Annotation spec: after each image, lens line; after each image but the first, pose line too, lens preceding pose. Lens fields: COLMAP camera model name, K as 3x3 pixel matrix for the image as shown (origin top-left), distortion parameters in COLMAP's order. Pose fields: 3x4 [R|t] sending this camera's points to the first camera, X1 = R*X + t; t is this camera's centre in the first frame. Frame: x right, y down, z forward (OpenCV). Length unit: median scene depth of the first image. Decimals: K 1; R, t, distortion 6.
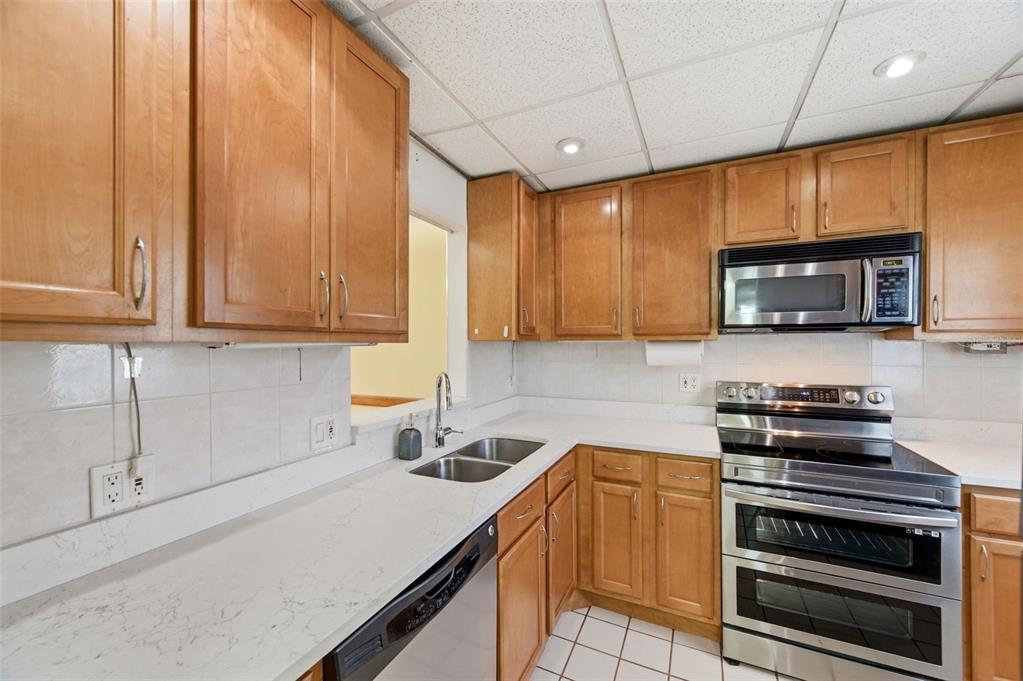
lens RADIAL K [[402.2, 0, 513.6], [0, 402.2, 343.5], [0, 0, 1]] dist [-0.001842, -0.000326]
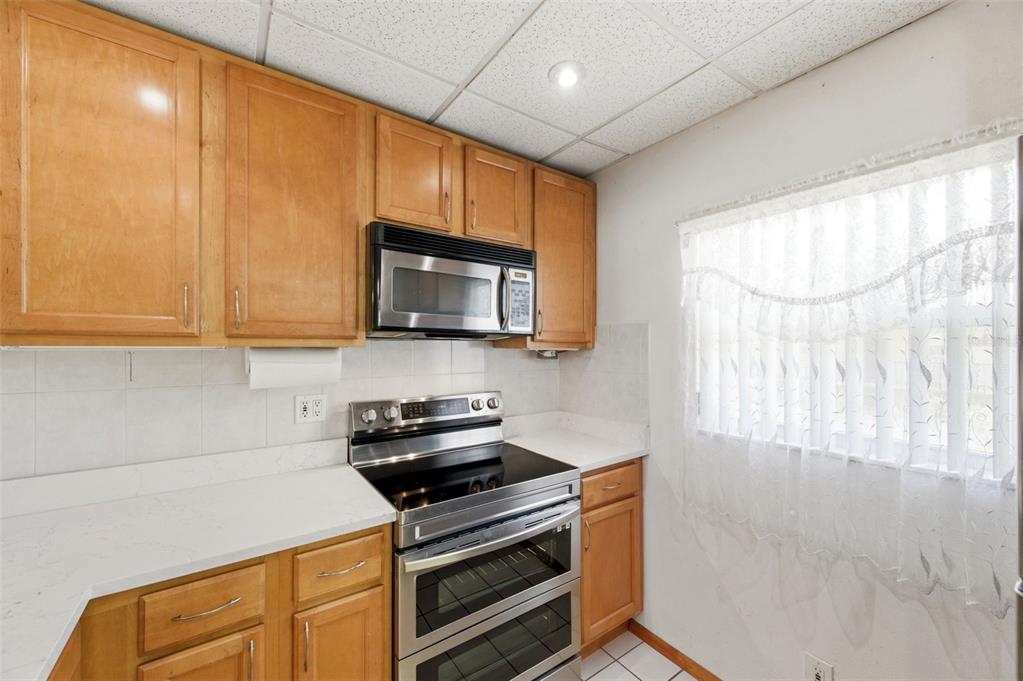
lens RADIAL K [[397.6, 0, 512.3], [0, 397.6, 348.2], [0, 0, 1]] dist [-0.000707, -0.000179]
pose [[0.496142, 0.003896, 0.868233, 0.022146], [-0.001144, 0.999992, -0.003834, -0.004344], [-0.868241, 0.000909, 0.496143, 0.434413]]
